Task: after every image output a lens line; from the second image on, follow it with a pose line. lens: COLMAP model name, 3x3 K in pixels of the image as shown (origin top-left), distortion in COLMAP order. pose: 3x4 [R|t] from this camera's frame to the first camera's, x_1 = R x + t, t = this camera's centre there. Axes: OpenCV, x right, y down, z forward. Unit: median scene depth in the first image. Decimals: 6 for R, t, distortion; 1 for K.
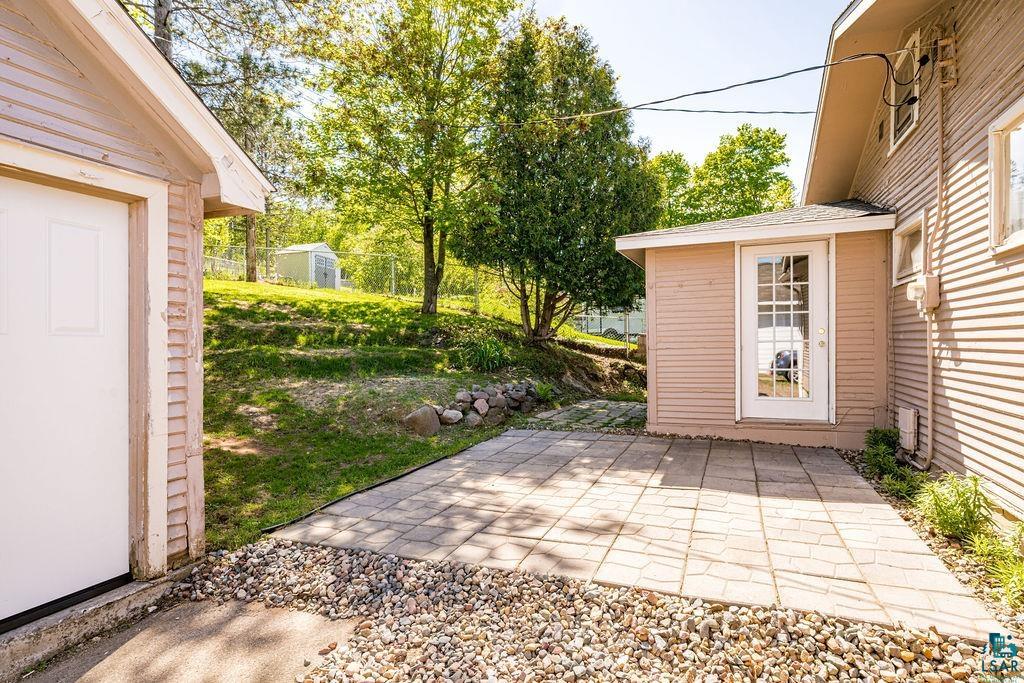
lens RADIAL K [[495.5, 0, 501.7], [0, 495.5, 345.6], [0, 0, 1]] dist [-0.000047, 0.001941]
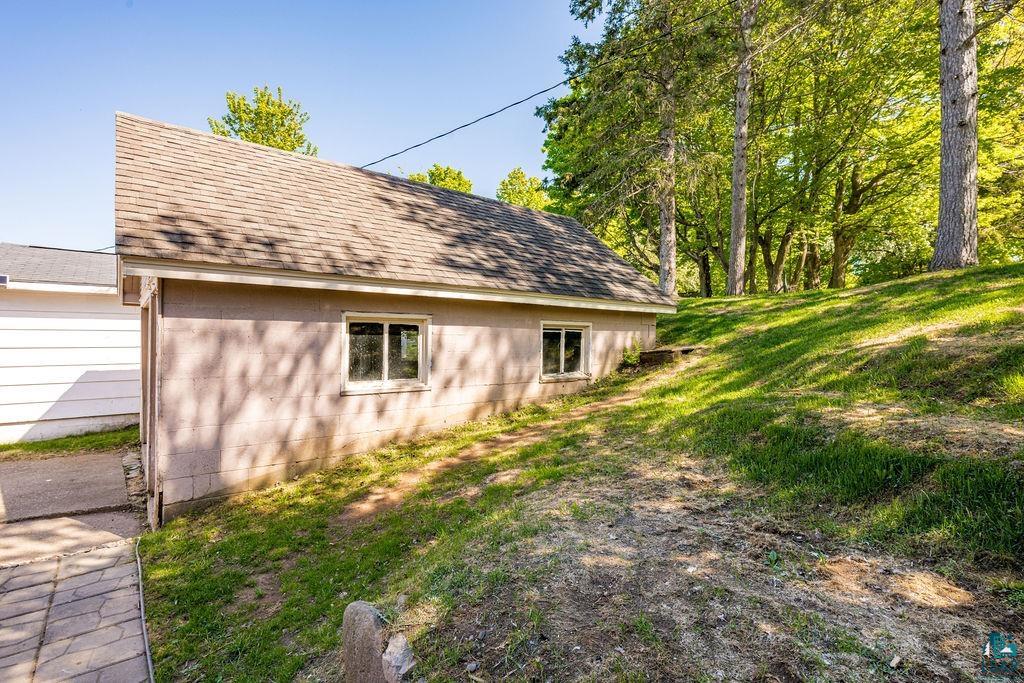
lens RADIAL K [[495.5, 0, 501.7], [0, 495.5, 345.6], [0, 0, 1]] dist [-0.000047, 0.001941]
pose [[-0.436867, 0.007672, -0.899493, 0.195065], [-0.007898, 0.999892, 0.012364, -0.108976], [0.899491, 0.012506, -0.436760, 2.196773]]
